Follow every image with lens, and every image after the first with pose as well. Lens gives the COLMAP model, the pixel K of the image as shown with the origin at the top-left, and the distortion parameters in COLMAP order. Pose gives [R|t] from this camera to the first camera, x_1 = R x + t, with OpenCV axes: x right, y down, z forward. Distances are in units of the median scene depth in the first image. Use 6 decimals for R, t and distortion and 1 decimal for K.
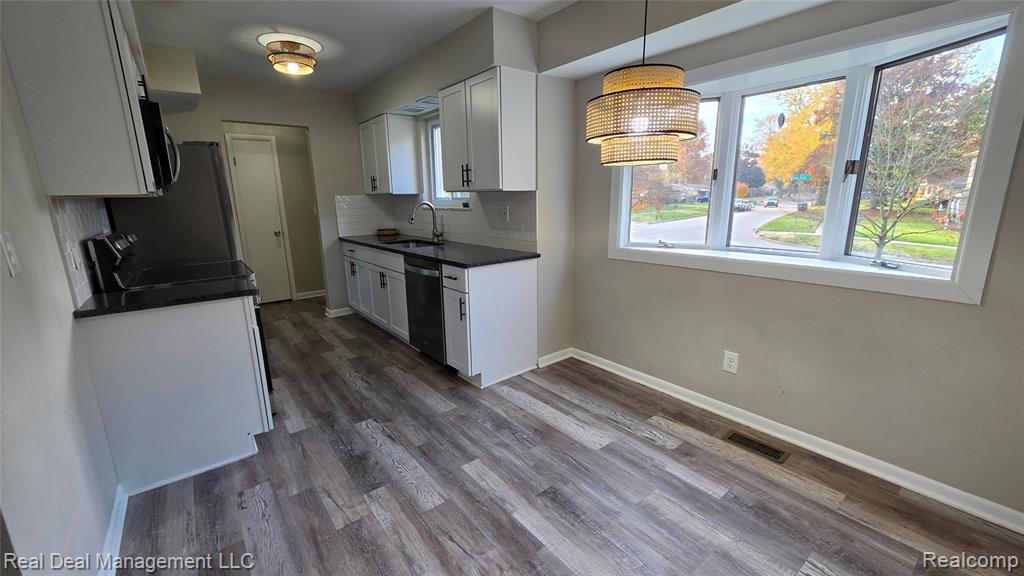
lens RADIAL K [[411.3, 0, 502.0], [0, 411.3, 292.9], [0, 0, 1]] dist [0.002306, 0.000026]
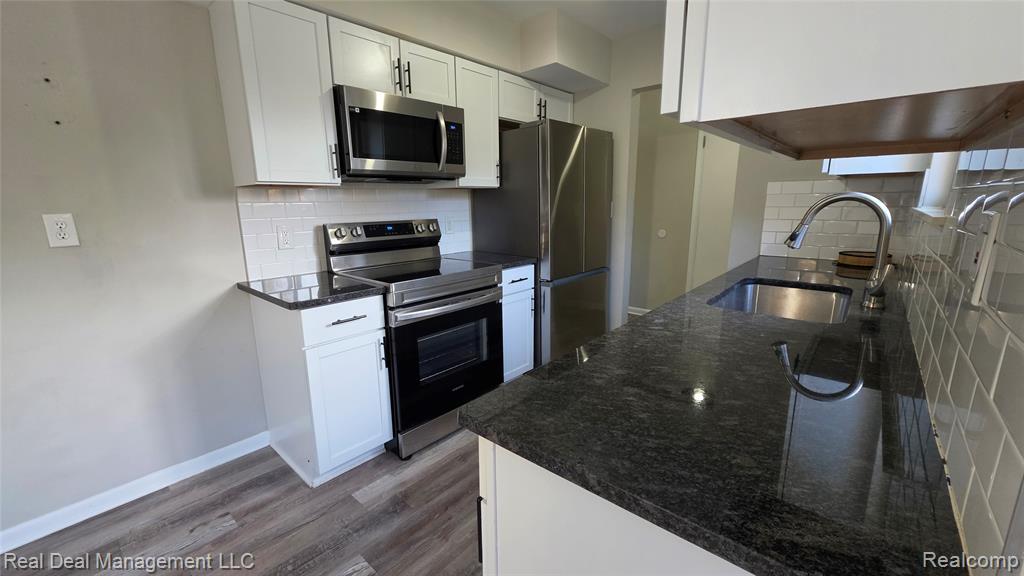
lens RADIAL K [[411.3, 0, 506.1], [0, 411.3, 286.3], [0, 0, 1]] dist [0.002306, 0.000026]
pose [[0.188854, 0.219224, -0.957222, 0.202158], [-0.219059, 0.959605, 0.176551, -0.244057], [0.957260, 0.176346, 0.229249, 1.105611]]
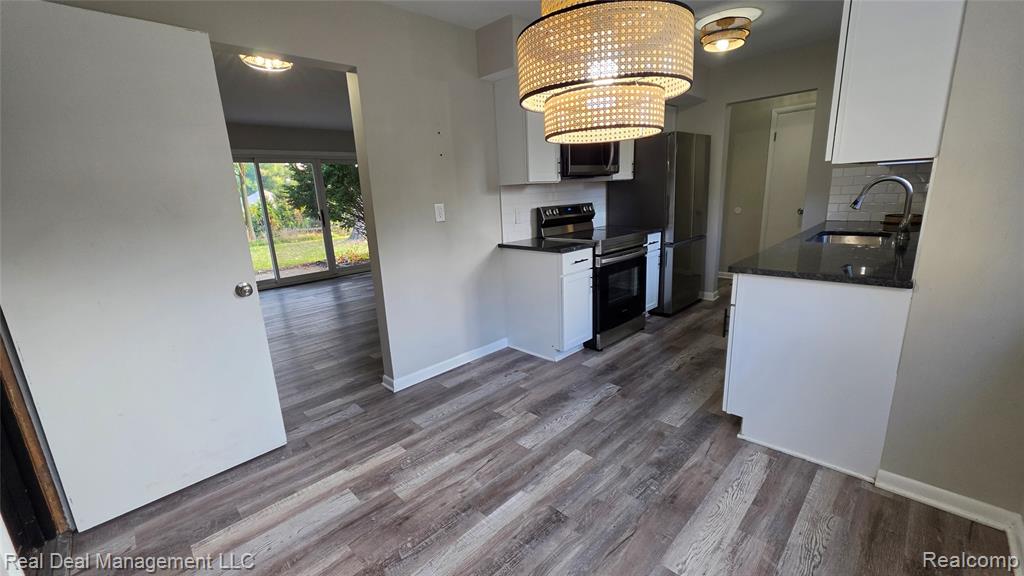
lens RADIAL K [[411.3, 0, 507.5], [0, 411.3, 286.9], [0, 0, 1]] dist [0.002306, 0.000026]
pose [[0.125219, 0.241441, -0.962303, 0.706998], [-0.185793, 0.958484, 0.216307, -0.142960], [0.974578, 0.151703, 0.164878, 0.555542]]
